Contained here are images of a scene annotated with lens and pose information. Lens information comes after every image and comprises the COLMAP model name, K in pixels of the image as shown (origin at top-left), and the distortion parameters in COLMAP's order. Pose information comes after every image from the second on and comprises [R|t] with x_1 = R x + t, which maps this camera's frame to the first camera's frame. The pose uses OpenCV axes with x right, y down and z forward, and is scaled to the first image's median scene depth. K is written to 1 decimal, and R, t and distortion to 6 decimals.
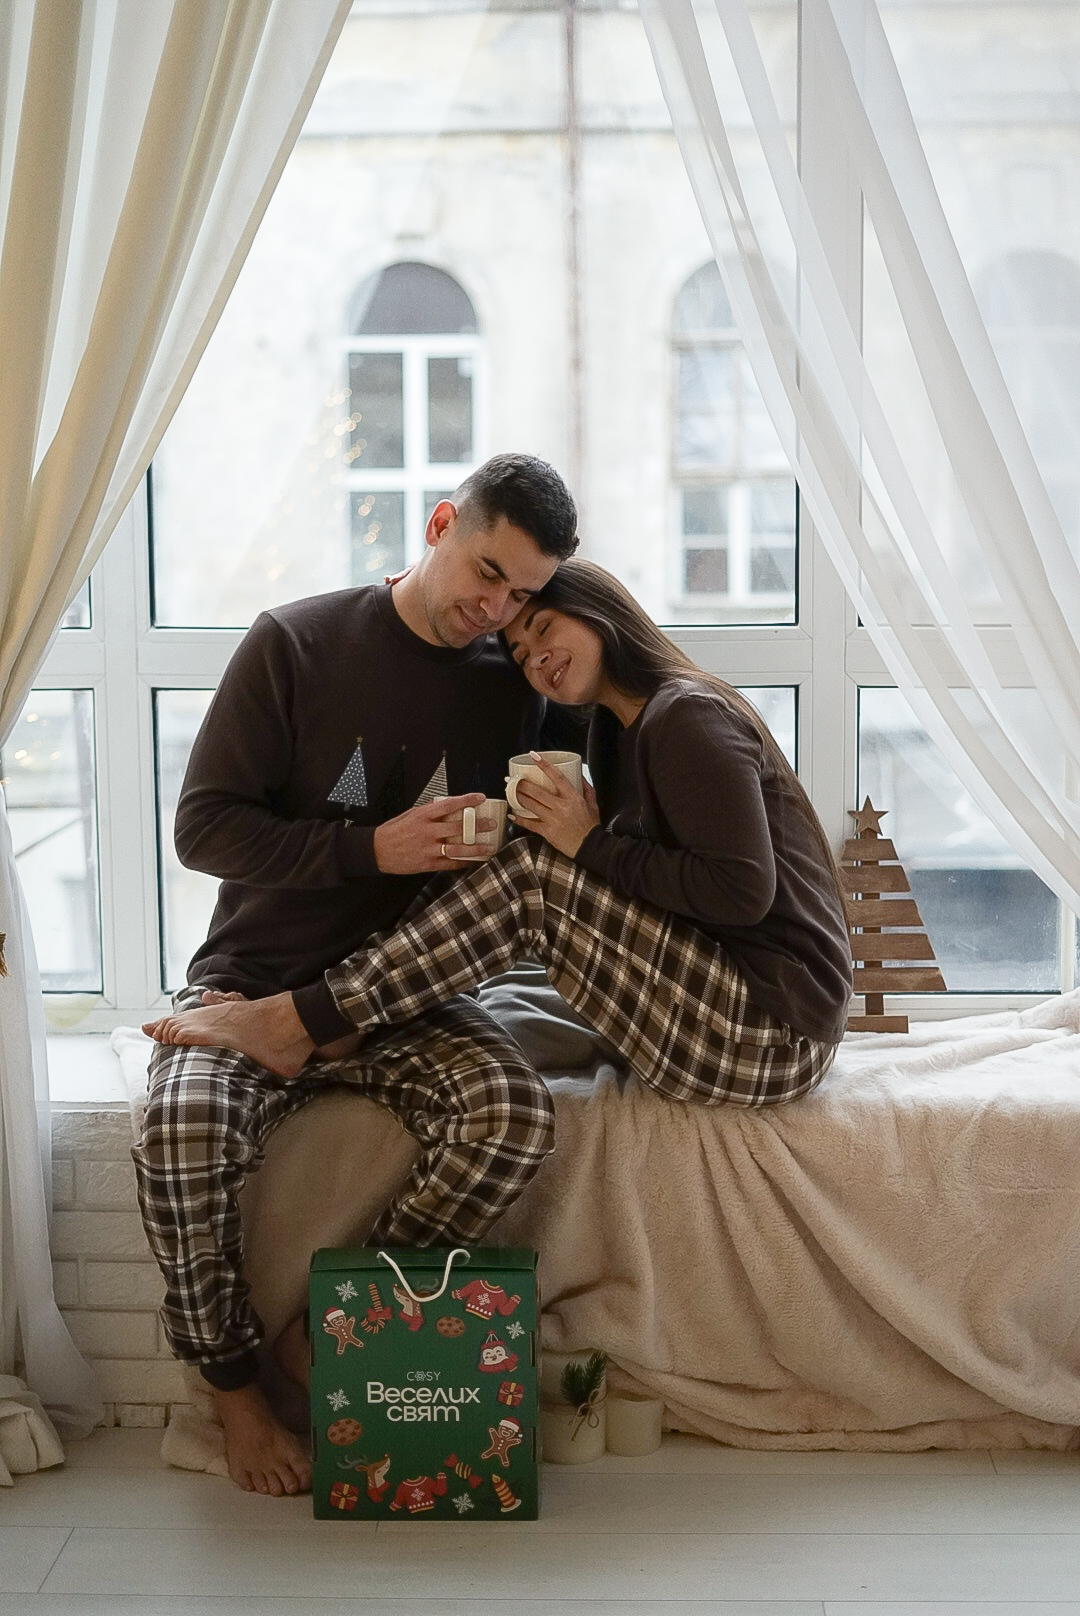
lens RADIAL K [[2419.3, 0, 539.9], [0, 2419.3, 808.2], [0, 0, 1]] dist [-0.038202, 0.011690]
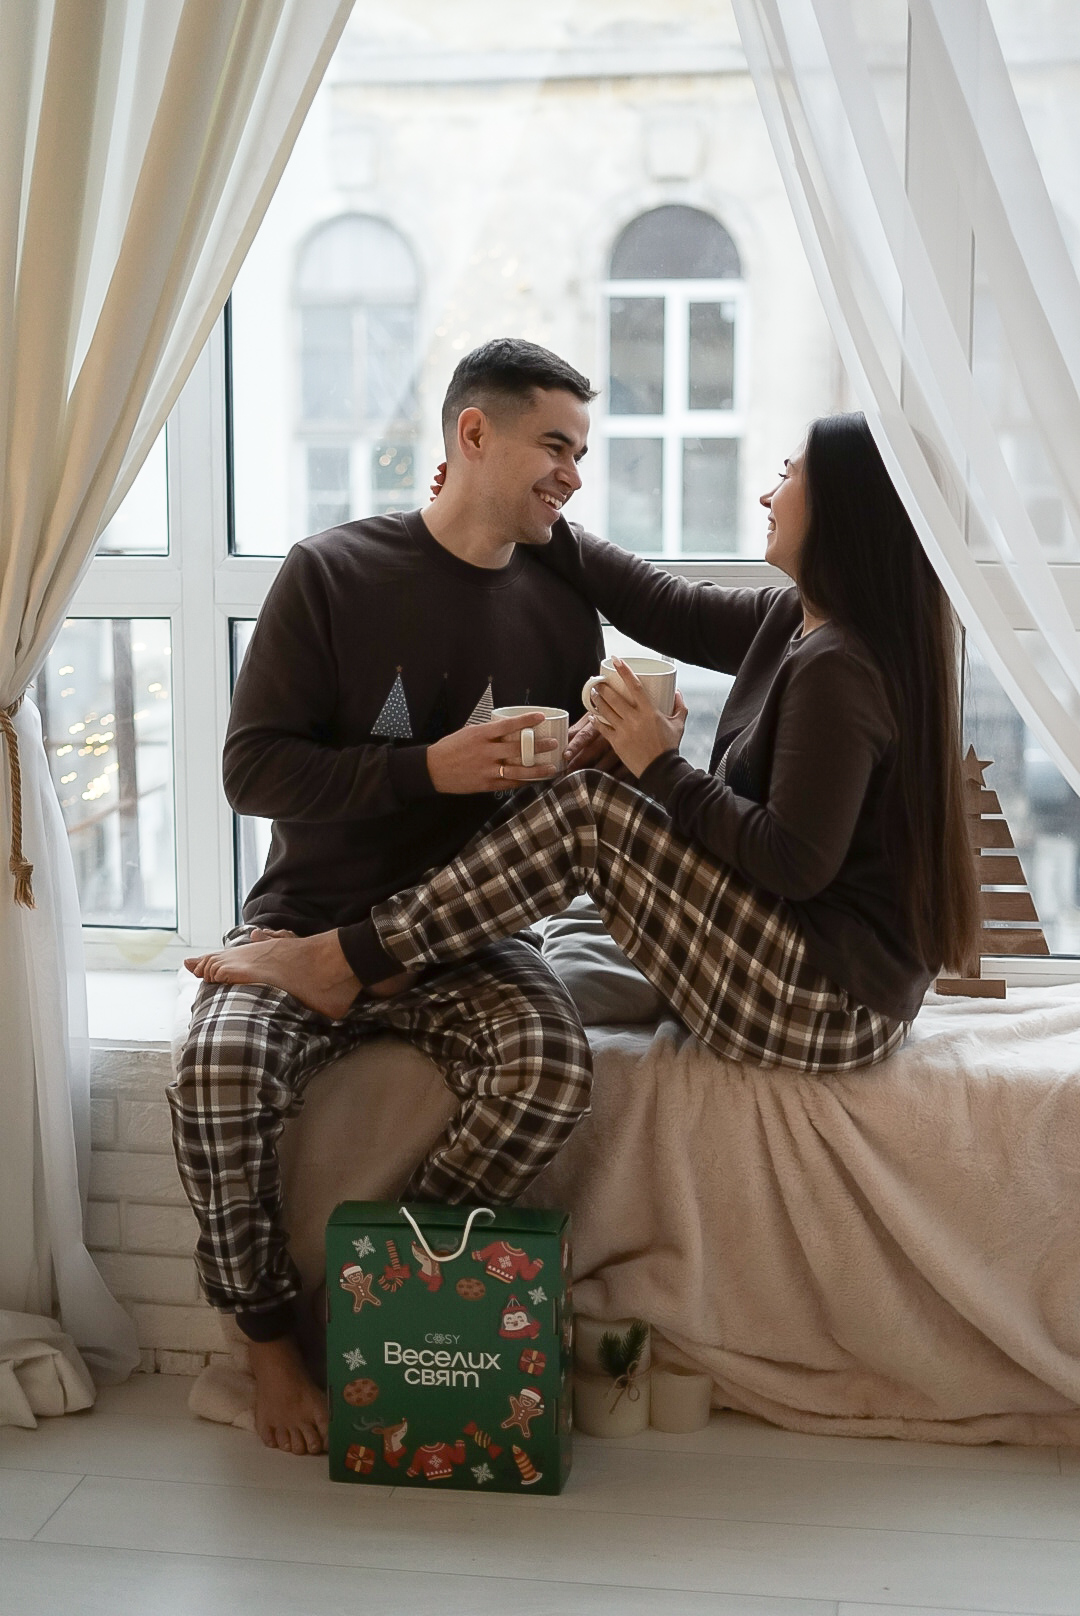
lens RADIAL K [[2419.3, 0, 539.9], [0, 2419.3, 808.2], [0, 0, 1]] dist [-0.038202, 0.011690]
pose [[0.993002, 0.025936, -0.115215, 0.088915], [-0.023599, 0.999488, 0.021599, 0.003726], [0.115716, -0.018729, 0.993106, 0.056228]]
